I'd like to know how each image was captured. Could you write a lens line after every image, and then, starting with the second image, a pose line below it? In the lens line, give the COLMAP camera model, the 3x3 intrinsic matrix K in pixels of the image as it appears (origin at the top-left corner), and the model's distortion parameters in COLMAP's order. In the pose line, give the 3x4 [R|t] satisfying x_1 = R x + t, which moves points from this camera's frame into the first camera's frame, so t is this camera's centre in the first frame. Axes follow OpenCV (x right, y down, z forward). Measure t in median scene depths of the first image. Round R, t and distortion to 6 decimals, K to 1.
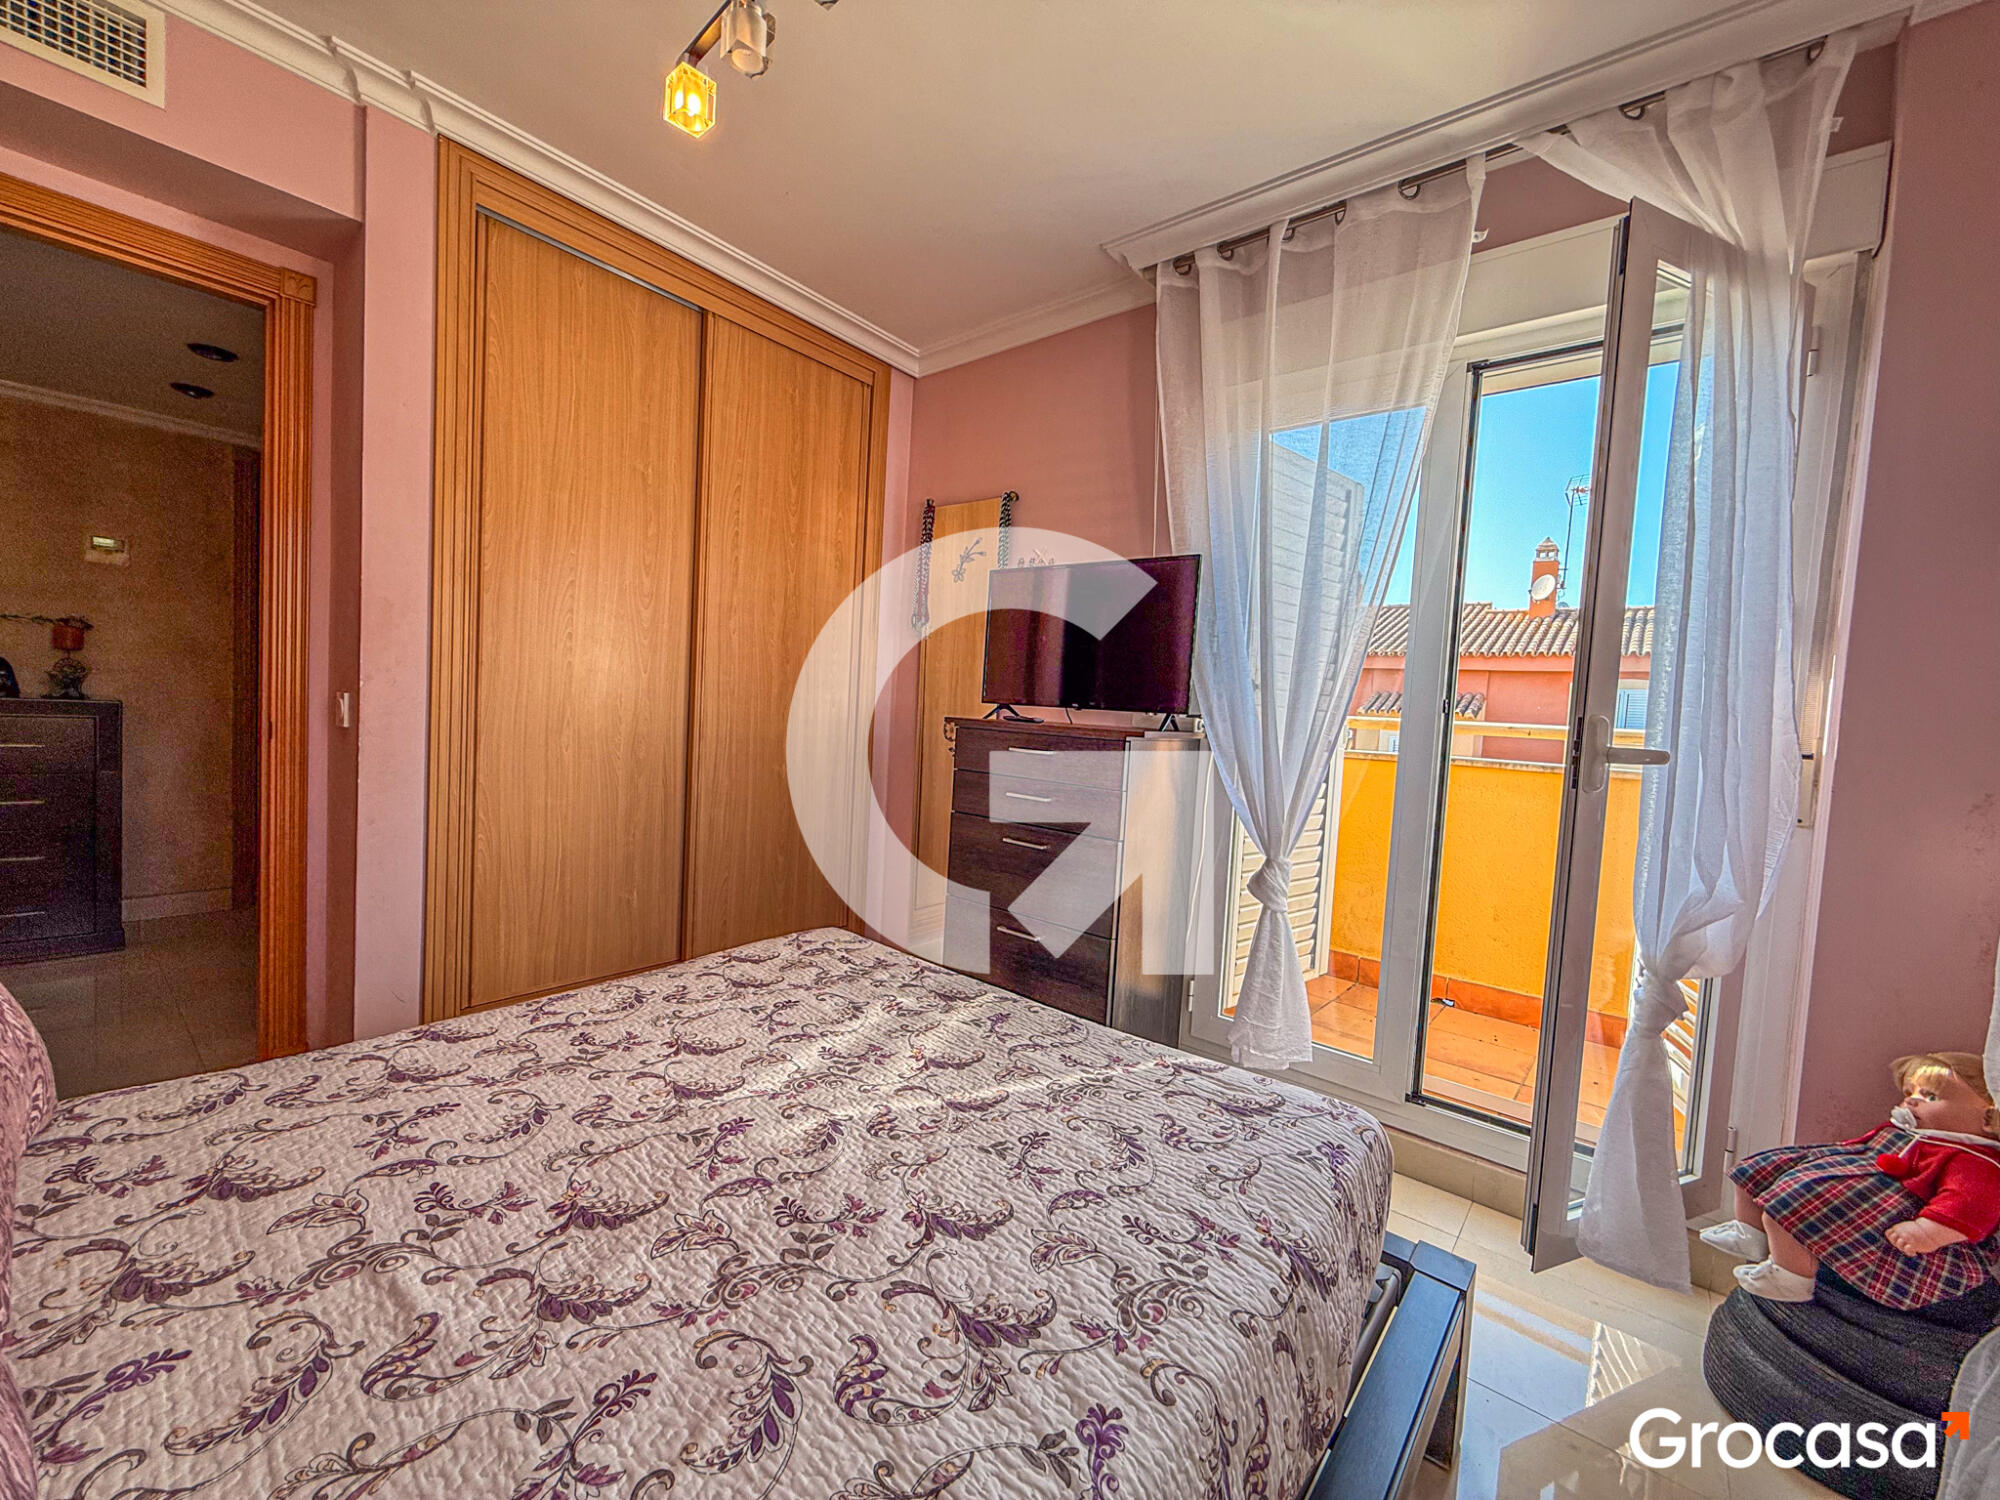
lens RADIAL K [[796.1, 0, 992.0], [0, 796.1, 744.1], [0, 0, 1]] dist [0.000708, -0.000611]
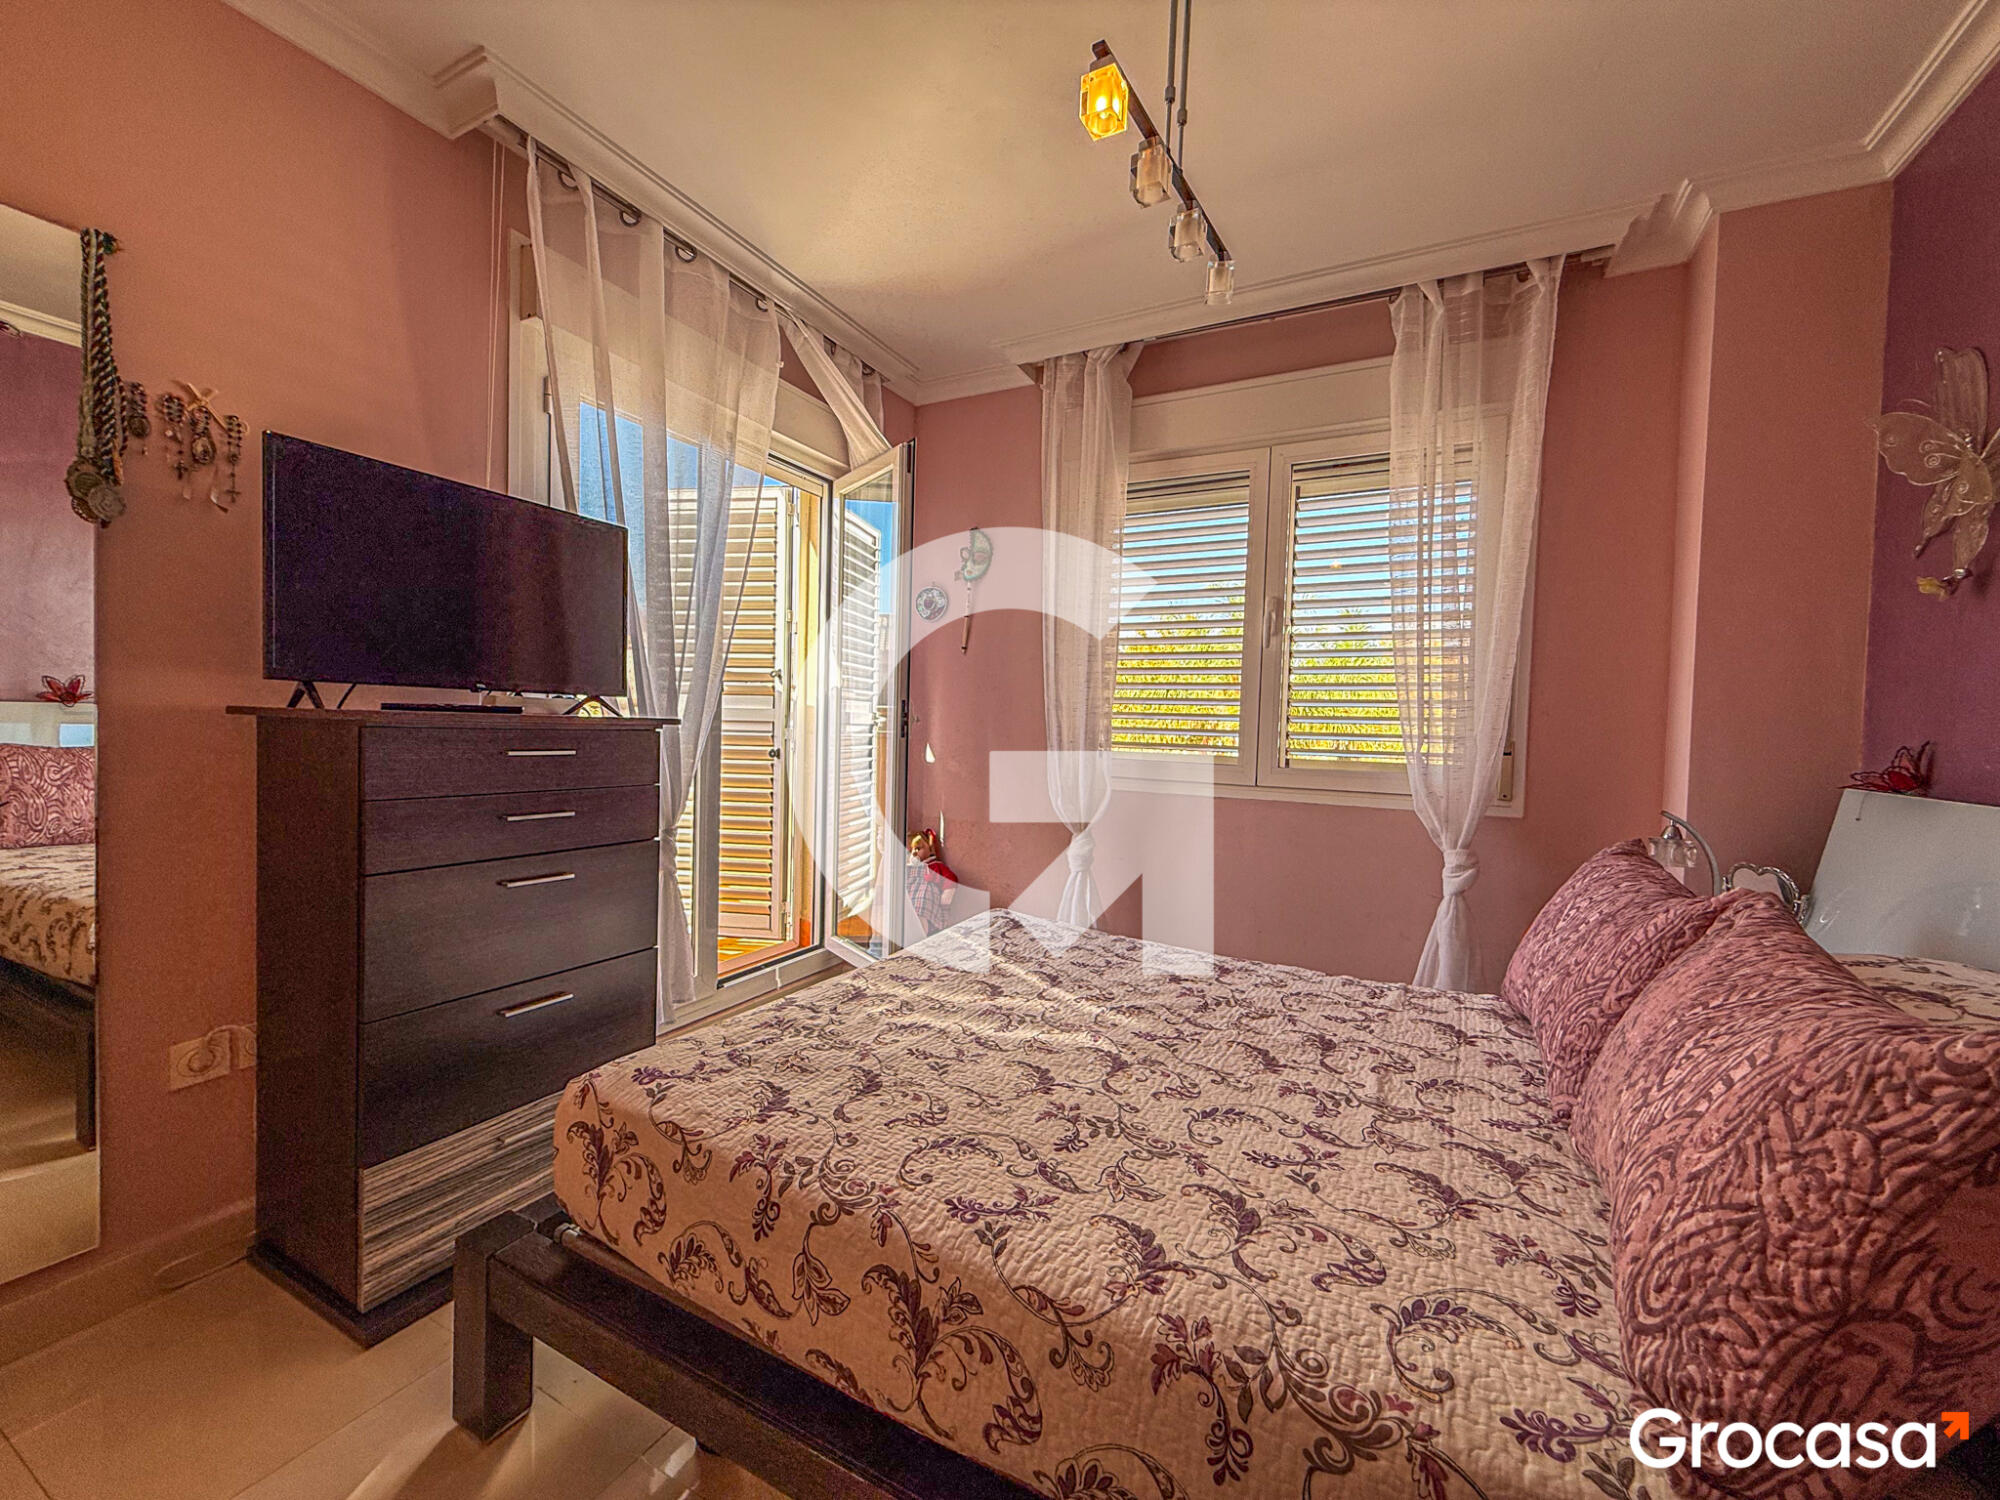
lens RADIAL K [[796.1, 0, 994.6], [0, 796.1, 750.9], [0, 0, 1]] dist [0.000708, -0.000611]
pose [[-0.200042, -0.096723, 0.975001, -1.629146], [0.004524, 0.995014, 0.099637, -0.141734], [-0.979777, 0.024342, -0.198607, 1.598901]]
